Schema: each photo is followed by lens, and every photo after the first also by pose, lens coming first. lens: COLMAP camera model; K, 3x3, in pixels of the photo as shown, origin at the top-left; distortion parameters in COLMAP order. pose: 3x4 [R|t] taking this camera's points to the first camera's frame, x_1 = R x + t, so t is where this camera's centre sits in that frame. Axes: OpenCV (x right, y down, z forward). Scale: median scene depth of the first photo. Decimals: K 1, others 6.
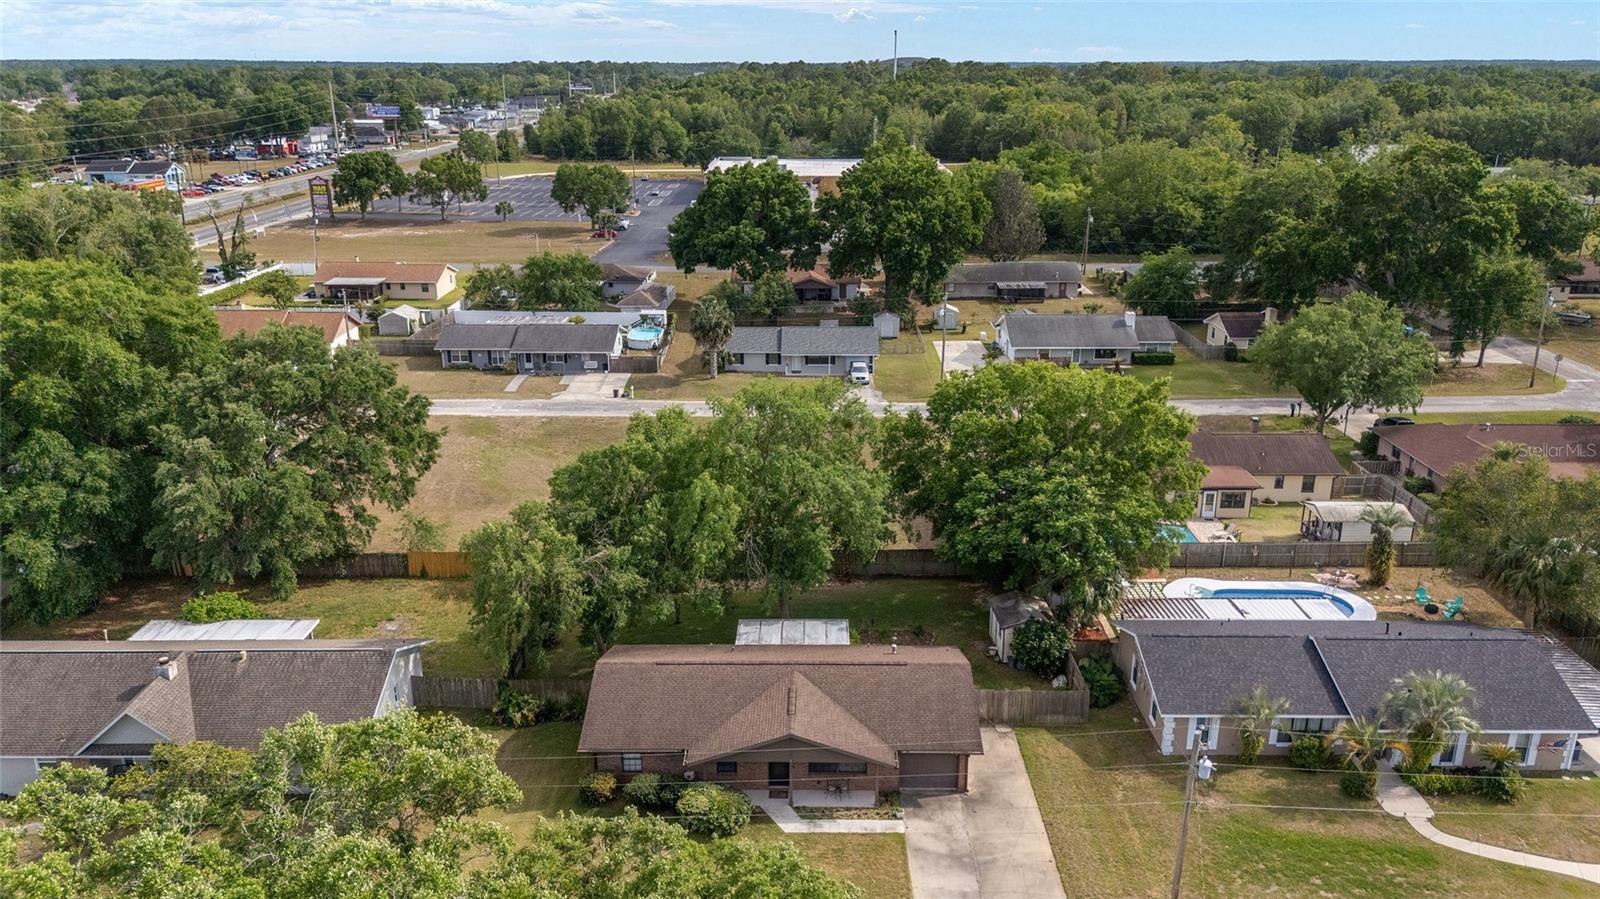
lens RADIAL K [[1161.1, 0, 800.0], [0, 1161.1, 449.5], [0, 0, 1]] dist [0.088716, -0.107900]
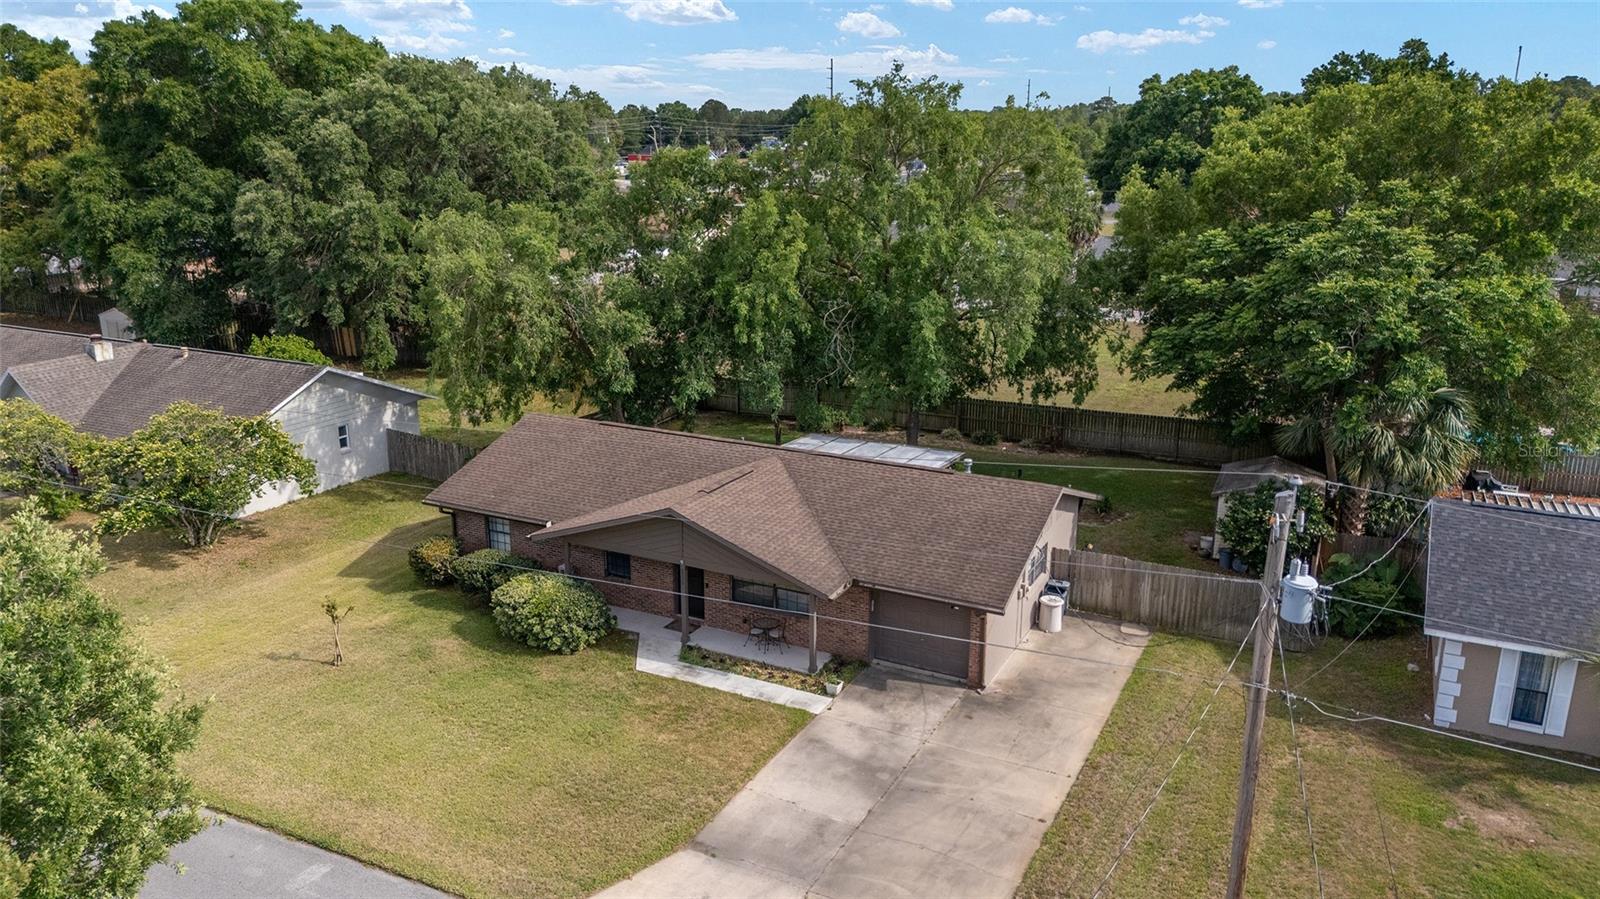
lens RADIAL K [[1161.1, 0, 800.0], [0, 1161.1, 449.5], [0, 0, 1]] dist [0.088716, -0.107900]
pose [[0.894158, 0.122456, -0.430680, 0.232813], [-0.141161, 0.989919, -0.011607, 0.163774], [0.424917, 0.071174, 0.902430, 0.382807]]
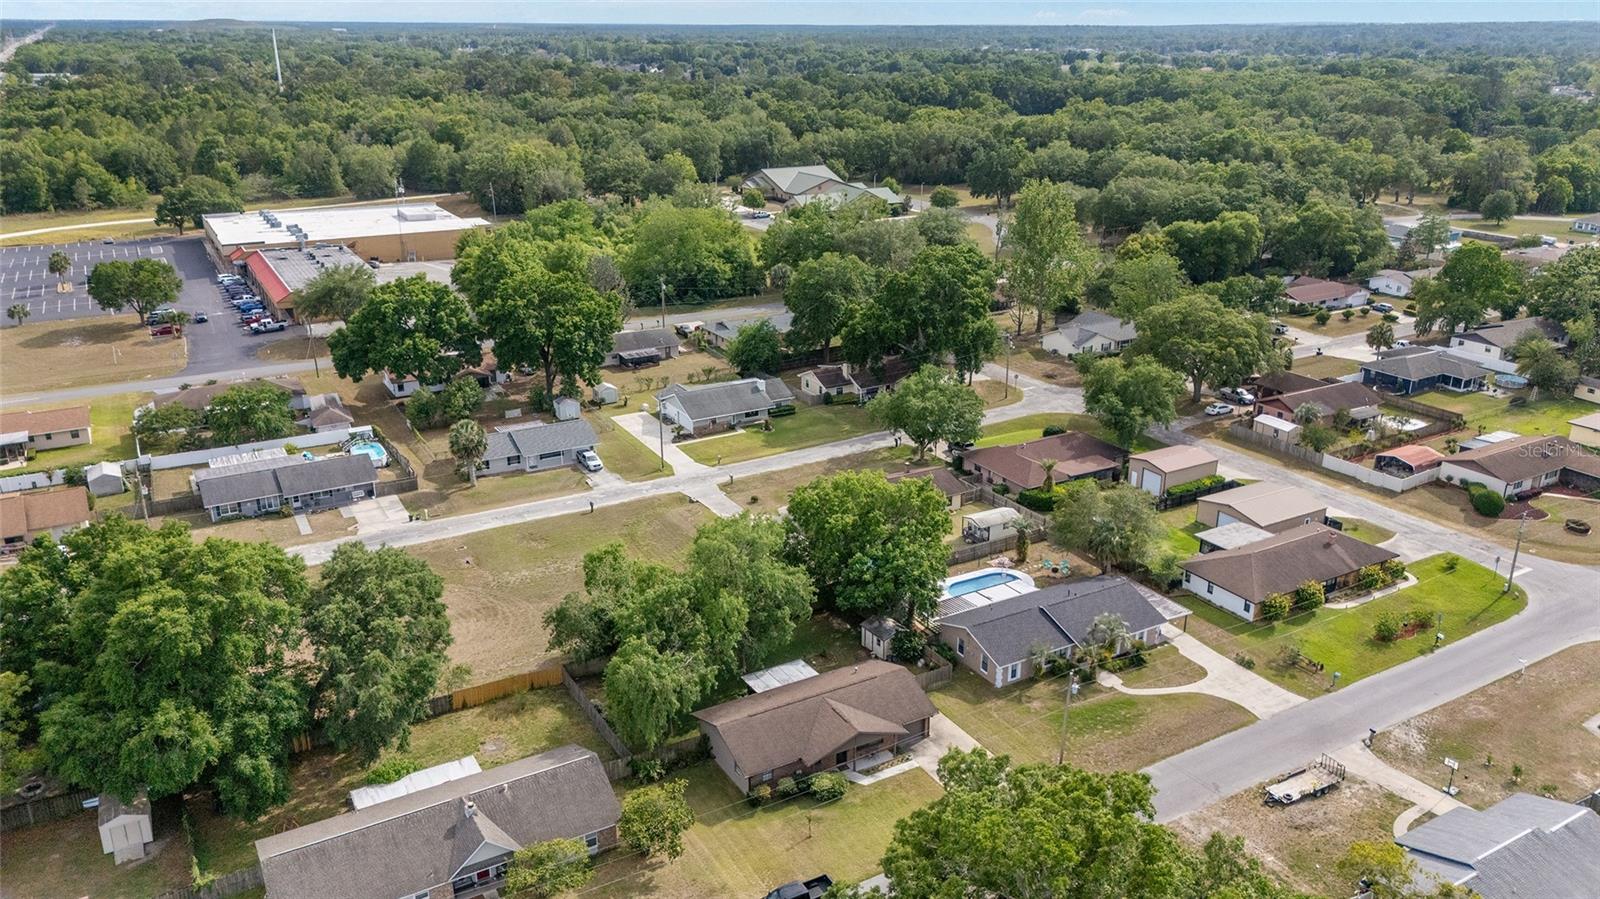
lens RADIAL K [[1161.1, 0, 800.0], [0, 1161.1, 449.5], [0, 0, 1]] dist [0.088716, -0.107900]
pose [[0.865896, -0.168701, 0.470919, -0.666296], [0.155300, 0.985558, 0.067507, -0.248095], [-0.475507, 0.014680, 0.879590, -0.422100]]
